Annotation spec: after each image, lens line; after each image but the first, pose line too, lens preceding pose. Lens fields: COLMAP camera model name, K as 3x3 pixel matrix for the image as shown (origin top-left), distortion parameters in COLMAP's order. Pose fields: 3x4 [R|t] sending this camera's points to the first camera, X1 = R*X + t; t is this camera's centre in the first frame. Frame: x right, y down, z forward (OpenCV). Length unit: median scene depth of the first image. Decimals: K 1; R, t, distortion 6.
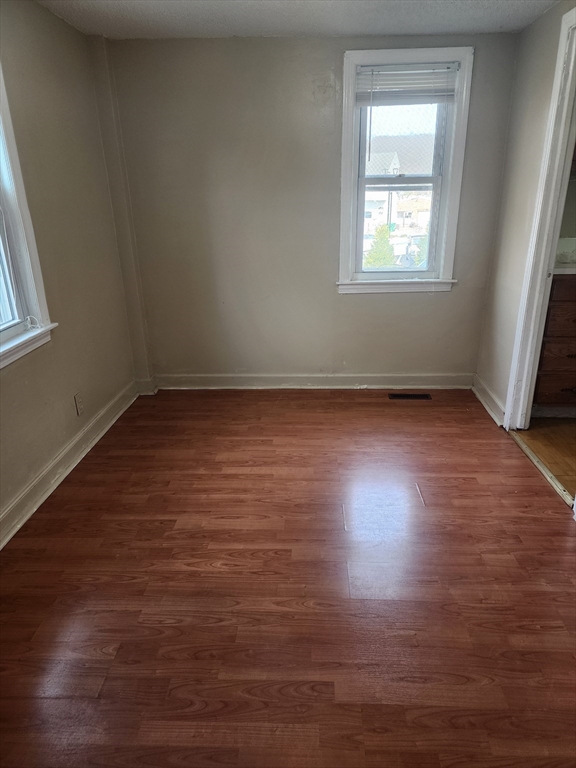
lens RADIAL K [[518.3, 0, 288.0], [0, 518.3, 383.8], [0, 0, 1]] dist [0.037128, -0.020370]
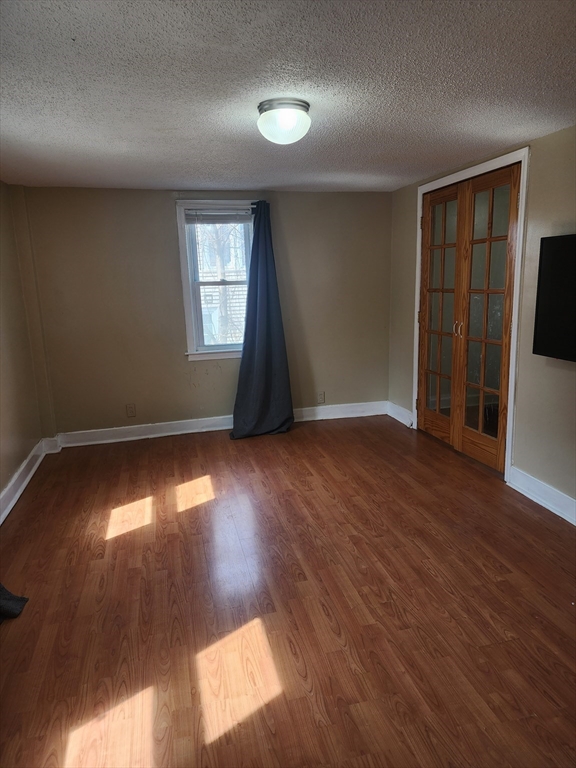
lens RADIAL K [[518.3, 0, 284.4], [0, 518.3, 386.3], [0, 0, 1]] dist [0.037128, -0.020370]
pose [[0.956540, -0.079994, 0.280415, -0.048415], [0.117171, 0.986028, -0.118407, 0.081398], [-0.267025, 0.146117, 0.952548, -0.352970]]
